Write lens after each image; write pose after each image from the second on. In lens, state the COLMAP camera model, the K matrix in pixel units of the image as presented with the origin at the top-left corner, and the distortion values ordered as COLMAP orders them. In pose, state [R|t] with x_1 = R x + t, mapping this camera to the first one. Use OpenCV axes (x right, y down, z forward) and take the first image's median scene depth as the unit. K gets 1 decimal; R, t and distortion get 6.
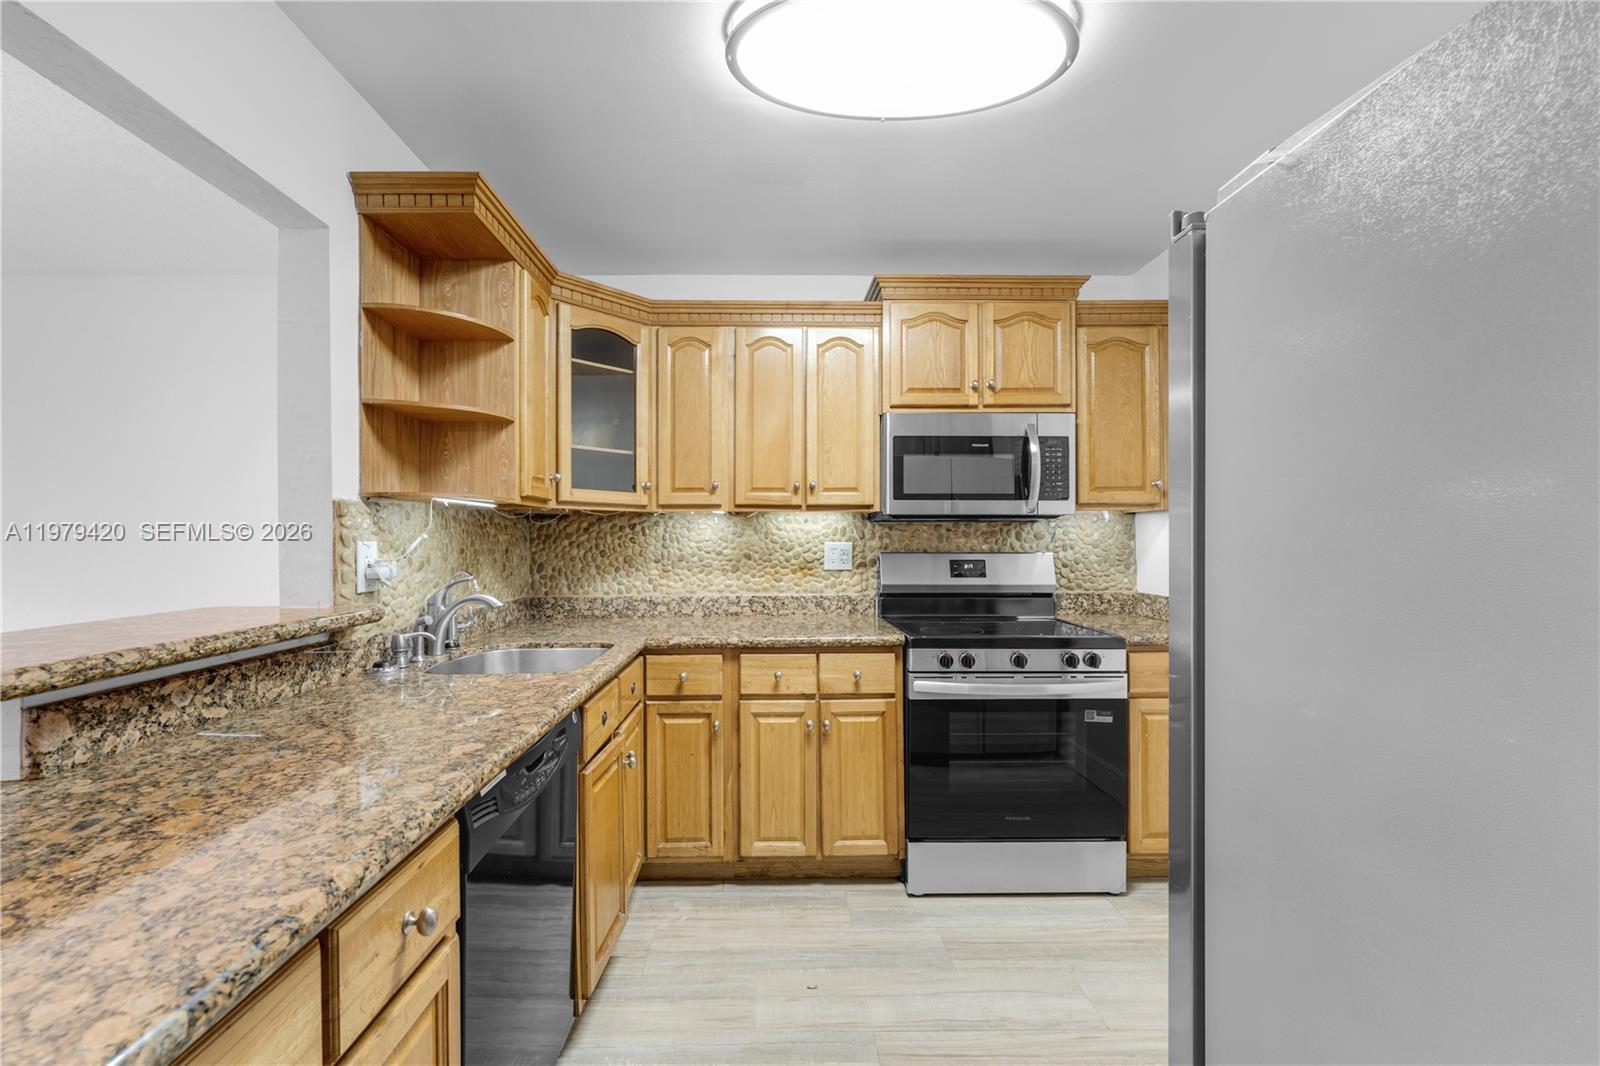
lens RADIAL K [[649.5, 0, 788.0], [0, 649.5, 533.7], [0, 0, 1]] dist [-0.000379, -0.000222]
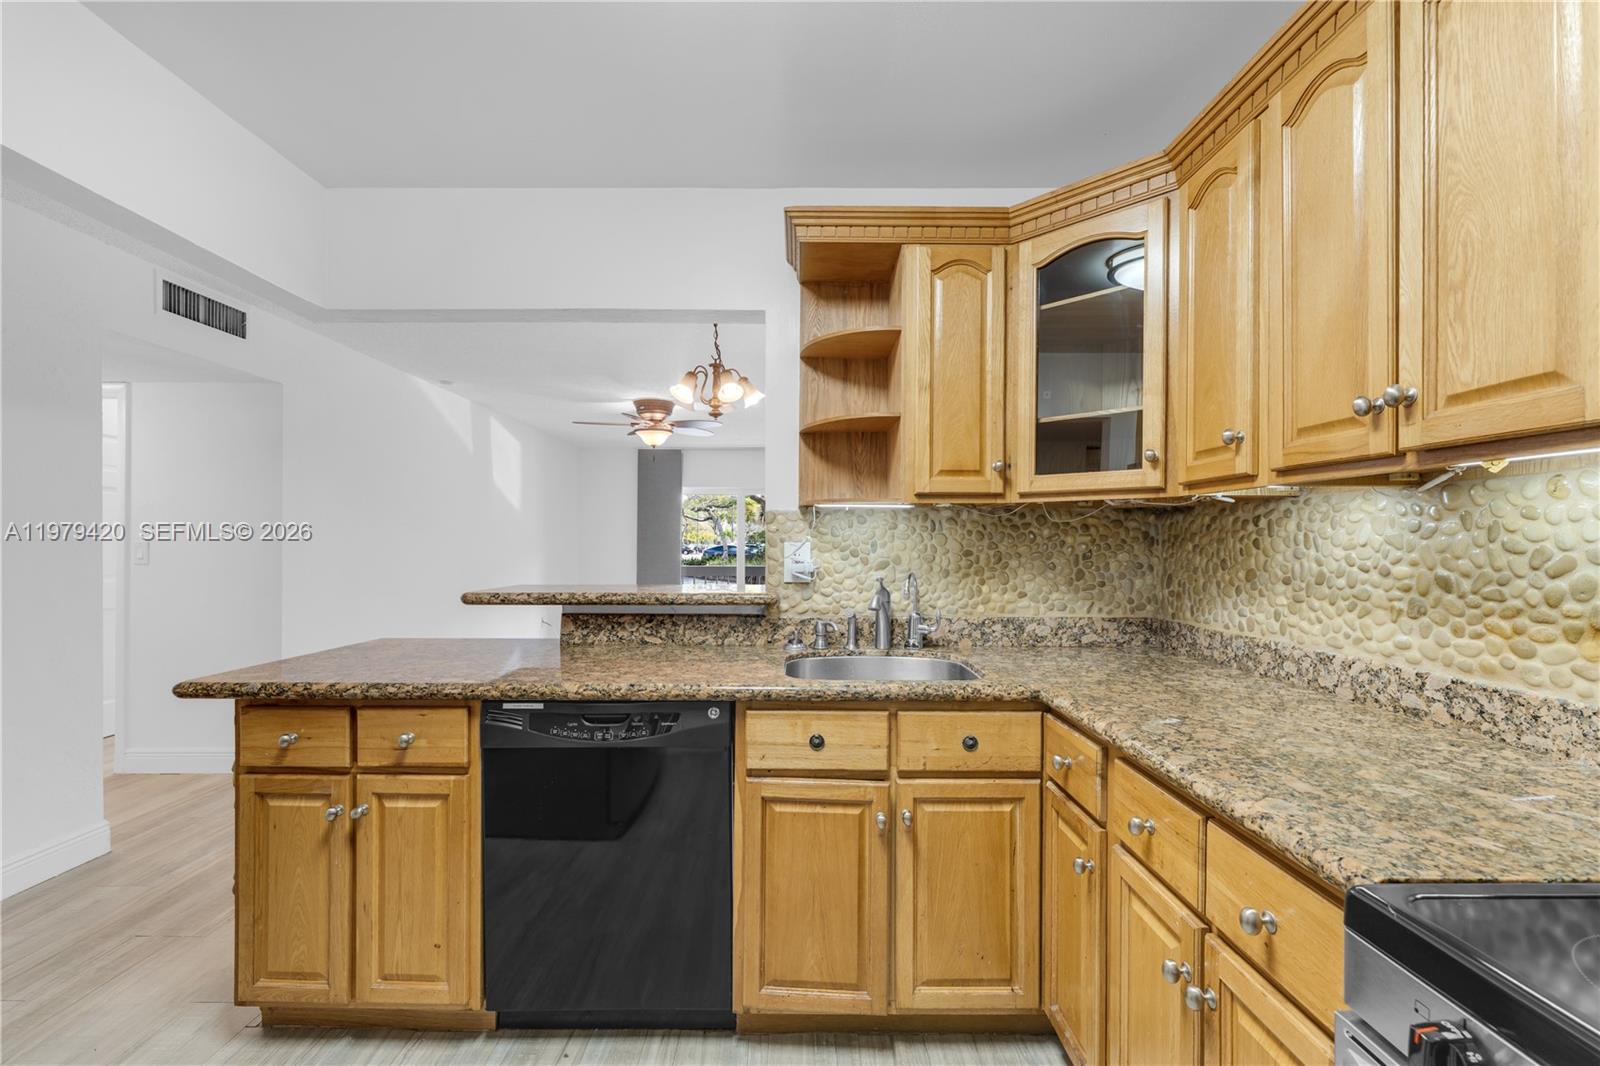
lens RADIAL K [[649.5, 0, 796.2], [0, 649.5, 541.1], [0, 0, 1]] dist [-0.000379, -0.000222]
pose [[0.000969, 0.002009, -0.999998, 0.358143], [0.005865, 0.999981, 0.002015, 0.004108], [0.999982, -0.005867, 0.000958, 0.579650]]
